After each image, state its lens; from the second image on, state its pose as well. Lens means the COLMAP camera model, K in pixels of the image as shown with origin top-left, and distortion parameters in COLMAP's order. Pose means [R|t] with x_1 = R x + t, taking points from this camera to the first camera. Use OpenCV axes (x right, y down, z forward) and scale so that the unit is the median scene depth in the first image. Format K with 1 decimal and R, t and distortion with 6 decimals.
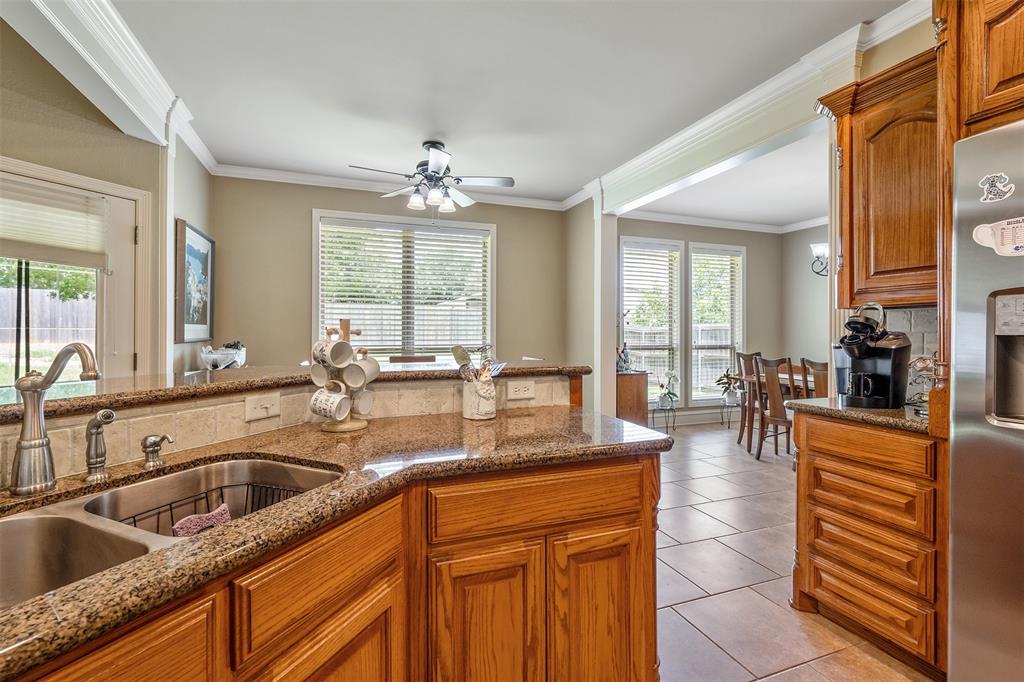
lens RADIAL K [[446.8, 0, 493.5], [0, 446.8, 328.2], [0, 0, 1]] dist [-0.000699, -0.000051]
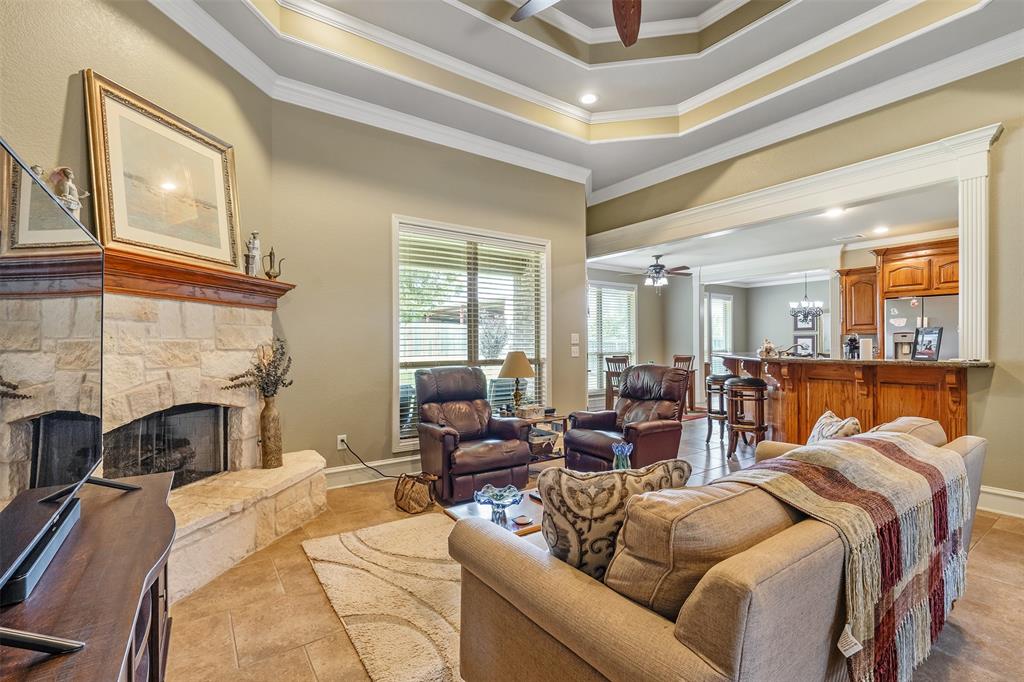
lens RADIAL K [[446.8, 0, 515.1], [0, 446.8, 344.2], [0, 0, 1]] dist [-0.000699, -0.000051]
pose [[0.961509, -0.008766, 0.274633, -1.050856], [0.009043, 0.999959, 0.000256, 0.001540], [-0.274624, 0.002237, 0.961549, -0.640111]]
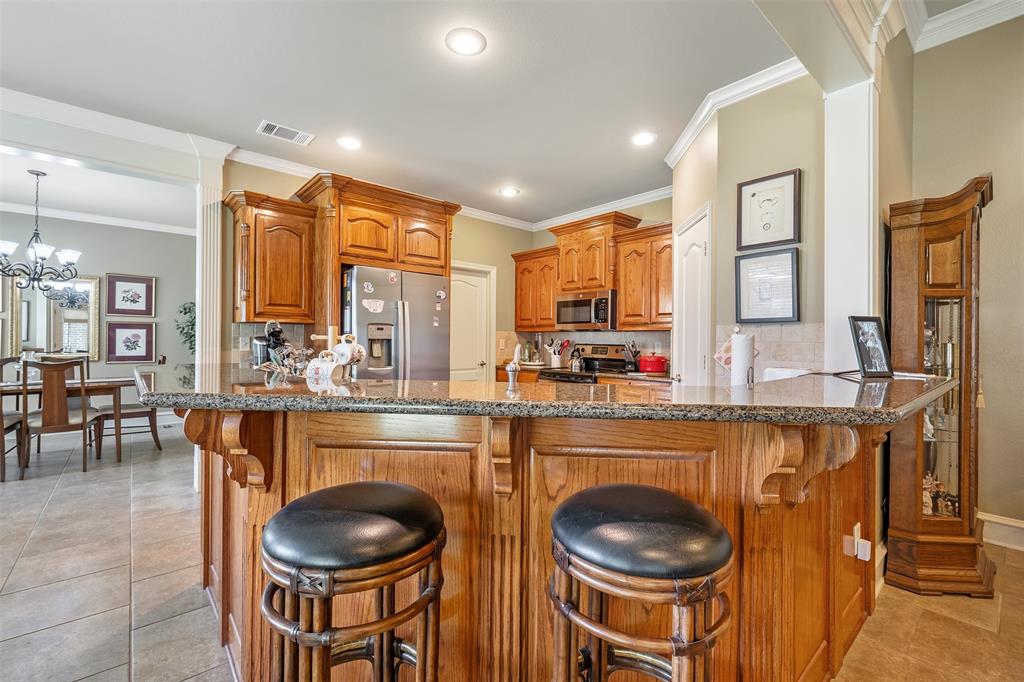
lens RADIAL K [[446.8, 0, 513.5], [0, 446.8, 341.5], [0, 0, 1]] dist [-0.000699, -0.000051]
pose [[-0.366802, -0.005351, 0.930284, -0.489331], [-0.009187, 0.999956, 0.002129, 0.006706], [-0.930254, -0.007765, -0.366835, 0.292478]]
